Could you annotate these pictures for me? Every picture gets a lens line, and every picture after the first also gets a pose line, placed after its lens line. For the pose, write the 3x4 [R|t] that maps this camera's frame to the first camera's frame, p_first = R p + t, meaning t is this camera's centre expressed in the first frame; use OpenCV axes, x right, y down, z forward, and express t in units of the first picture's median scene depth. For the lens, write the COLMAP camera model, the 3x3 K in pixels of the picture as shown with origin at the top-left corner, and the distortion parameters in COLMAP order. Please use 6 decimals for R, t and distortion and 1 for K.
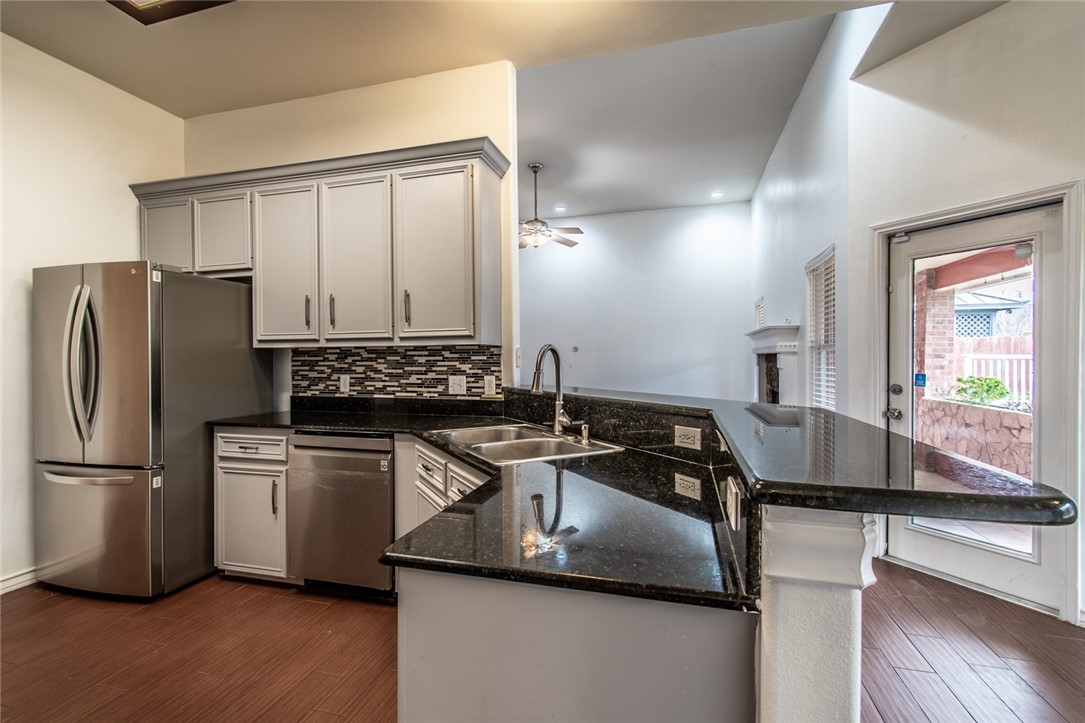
lens RADIAL K [[482.4, 0, 540.5], [0, 482.4, 362.0], [0, 0, 1]] dist [0.004458, -0.001113]
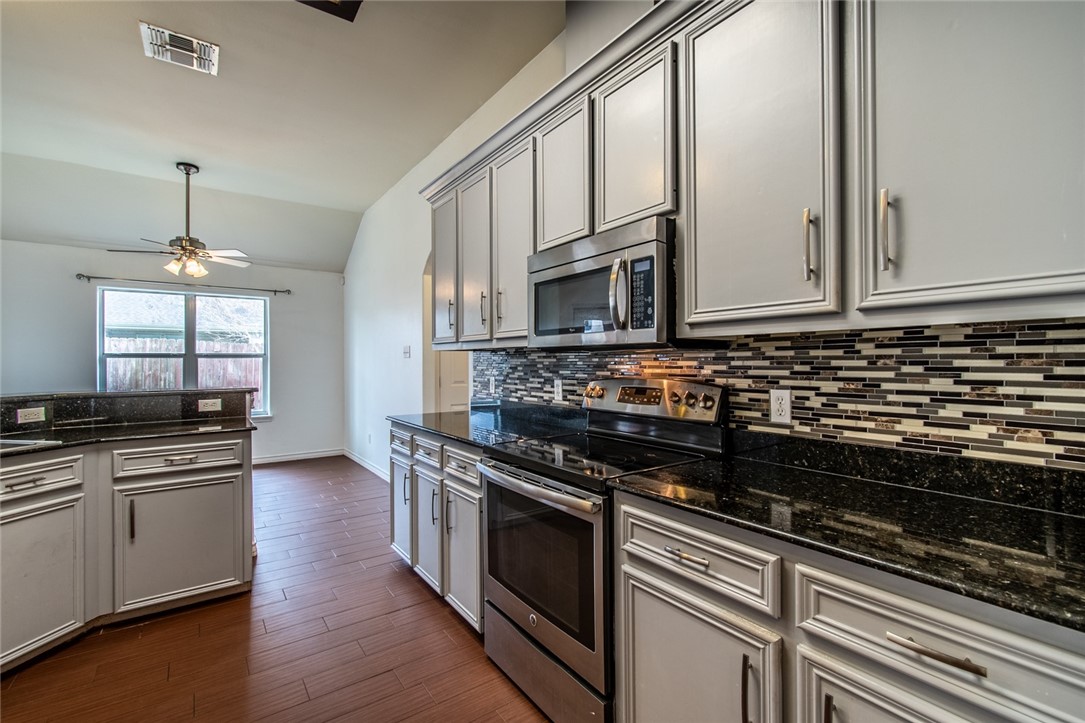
lens RADIAL K [[482.4, 0, 540.5], [0, 482.4, 362.0], [0, 0, 1]] dist [0.004458, -0.001113]
pose [[-0.777855, 0.007851, 0.628395, -1.036929], [0.012050, 0.999924, 0.002423, 0.001972], [-0.628328, 0.009457, -0.777891, 0.641670]]
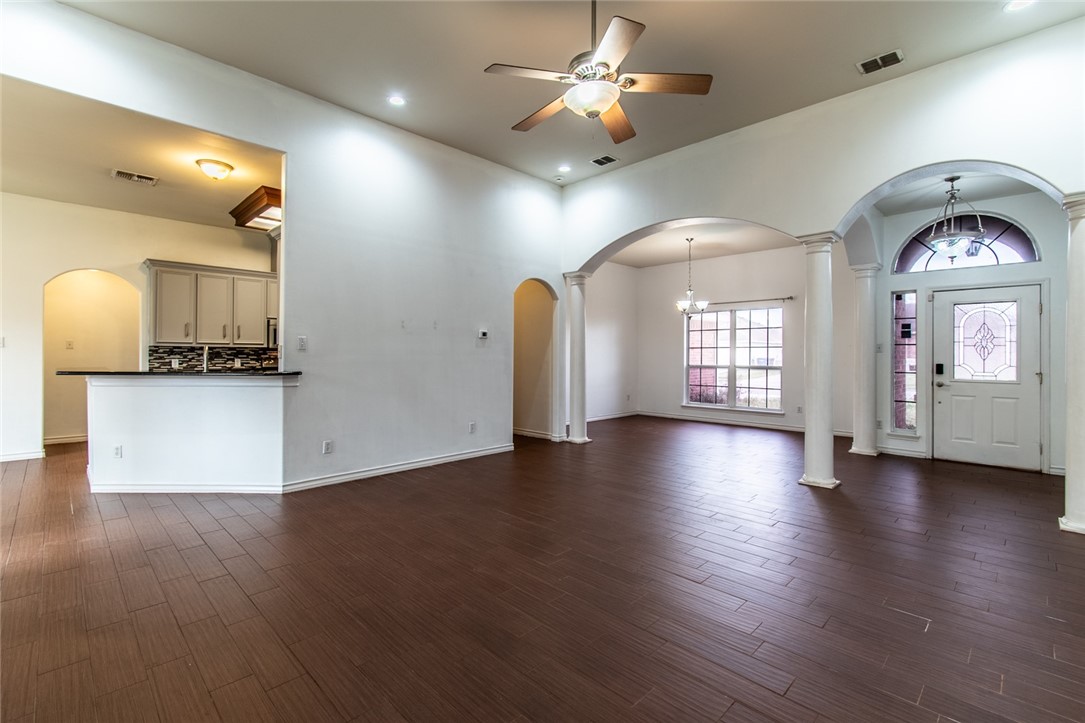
lens RADIAL K [[486.8, 0, 541.8], [0, 486.8, 351.0], [0, 0, 1]] dist [0.004639, -0.000011]
pose [[-0.484227, -0.001435, -0.874941, 0.852719], [-0.009353, 0.999950, 0.003537, -0.023805], [0.874893, 0.009896, -0.484216, 2.375521]]
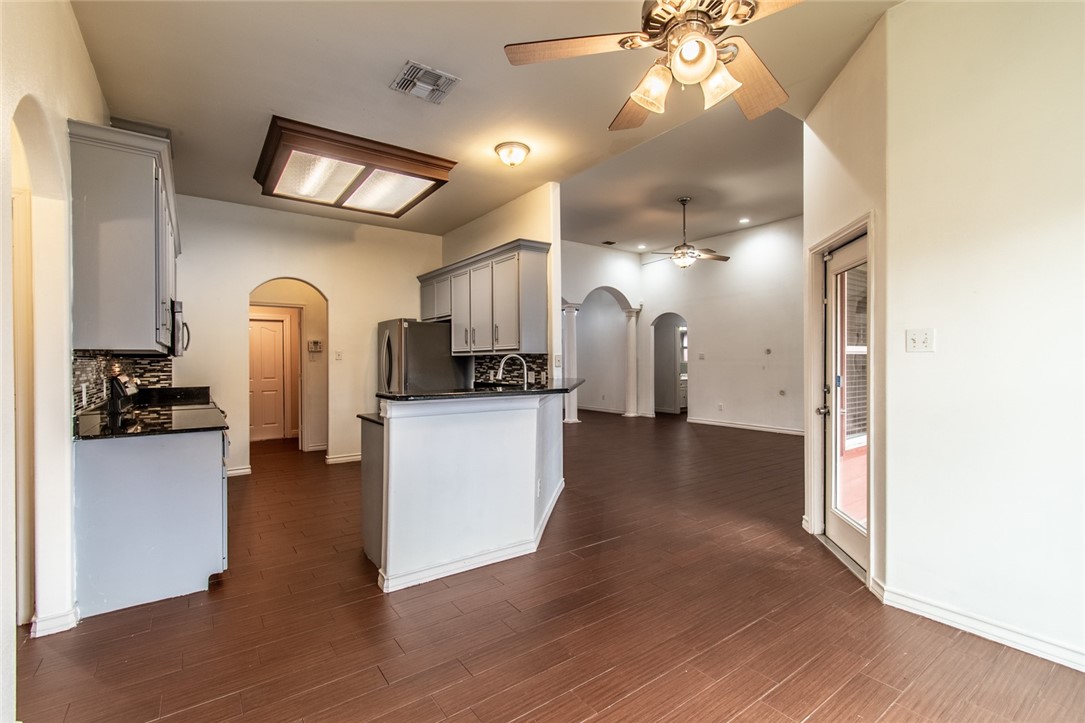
lens RADIAL K [[482.4, 0, 540.5], [0, 482.4, 362.0], [0, 0, 1]] dist [0.004458, -0.001113]
pose [[0.785147, 0.002487, -0.619304, 0.900267], [-0.003834, 0.999992, -0.000845, -0.003775], [0.619298, 0.003038, 0.785151, -0.308307]]
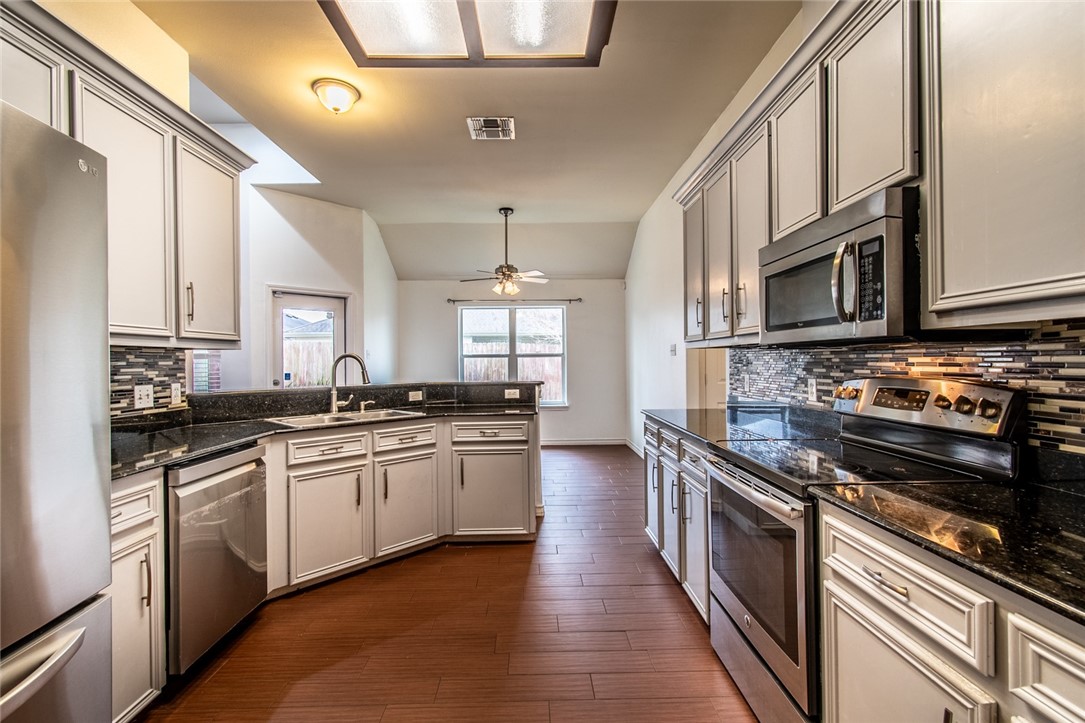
lens RADIAL K [[482.4, 0, 540.5], [0, 482.4, 362.0], [0, 0, 1]] dist [0.004458, -0.001113]
pose [[-0.286607, 0.006279, 0.958028, -1.143256], [0.018081, 0.999836, -0.001144, 0.002527], [-0.957878, 0.016995, -0.286673, 0.592999]]
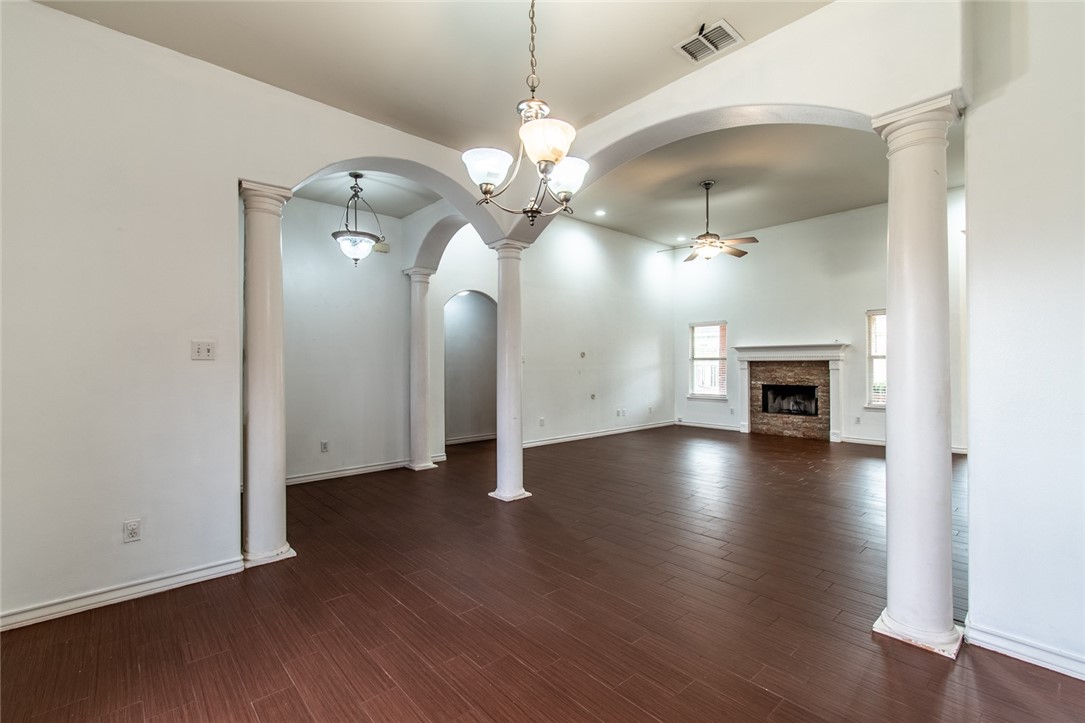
lens RADIAL K [[482.4, 0, 540.5], [0, 482.4, 362.0], [0, 0, 1]] dist [0.004458, -0.001113]
pose [[0.535442, 0.002978, 0.844567, -2.206622], [0.010164, 0.999899, -0.009970, -0.008277], [-0.844511, 0.013923, 0.535358, 1.488224]]
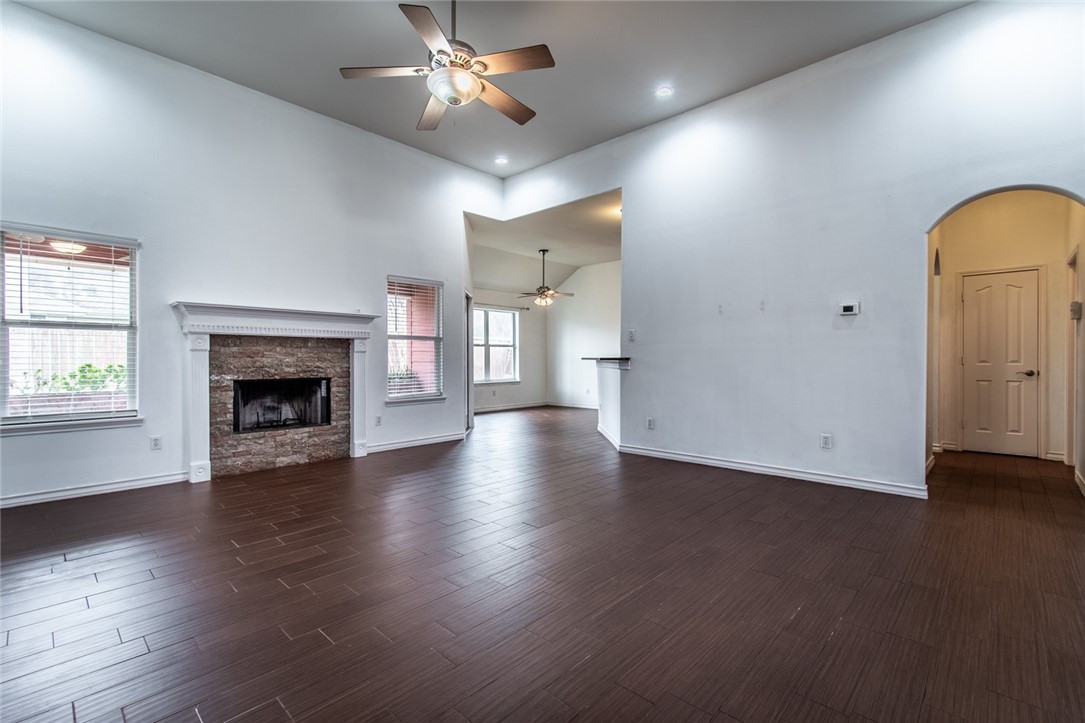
lens RADIAL K [[482.4, 0, 540.5], [0, 482.4, 362.0], [0, 0, 1]] dist [0.004458, -0.001113]
pose [[-0.887022, 0.001095, 0.461726, -0.628425], [0.007696, 0.999893, 0.012415, 0.041175], [-0.461663, 0.014566, -0.886936, 2.793556]]
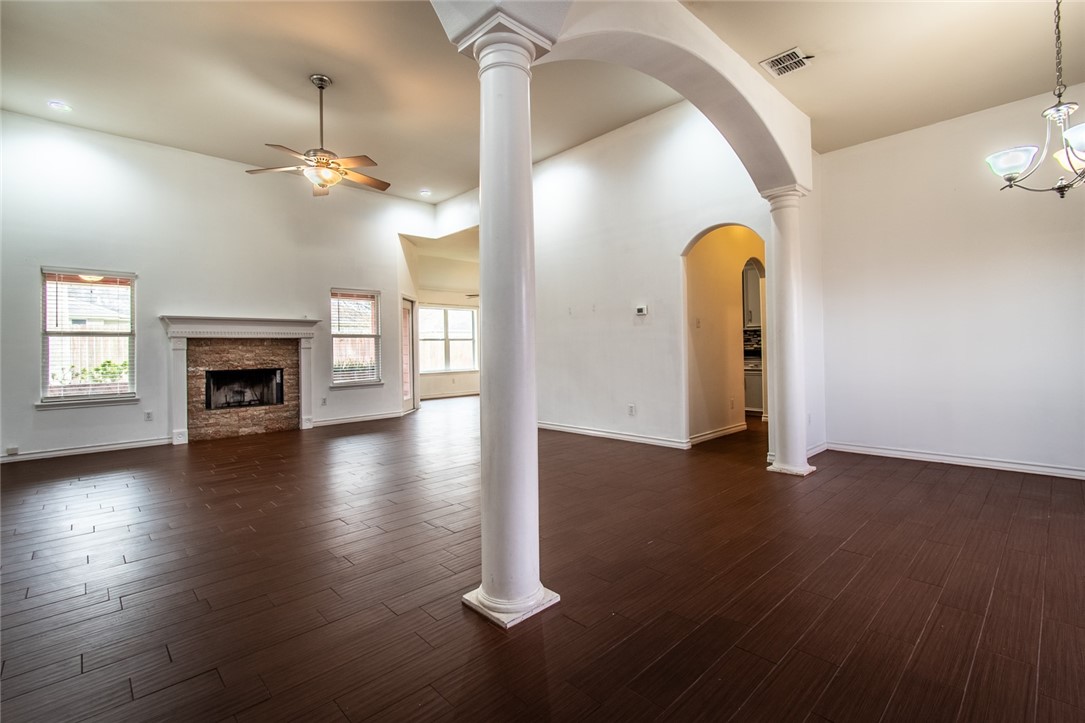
lens RADIAL K [[486.8, 0, 541.8], [0, 486.8, 344.2], [0, 0, 1]] dist [0.003003, -0.000209]
pose [[-0.862303, 0.025299, 0.505760, -1.365670], [0.025326, 0.999656, -0.006824, 0.045853], [-0.505758, 0.006924, -0.862647, 2.966143]]
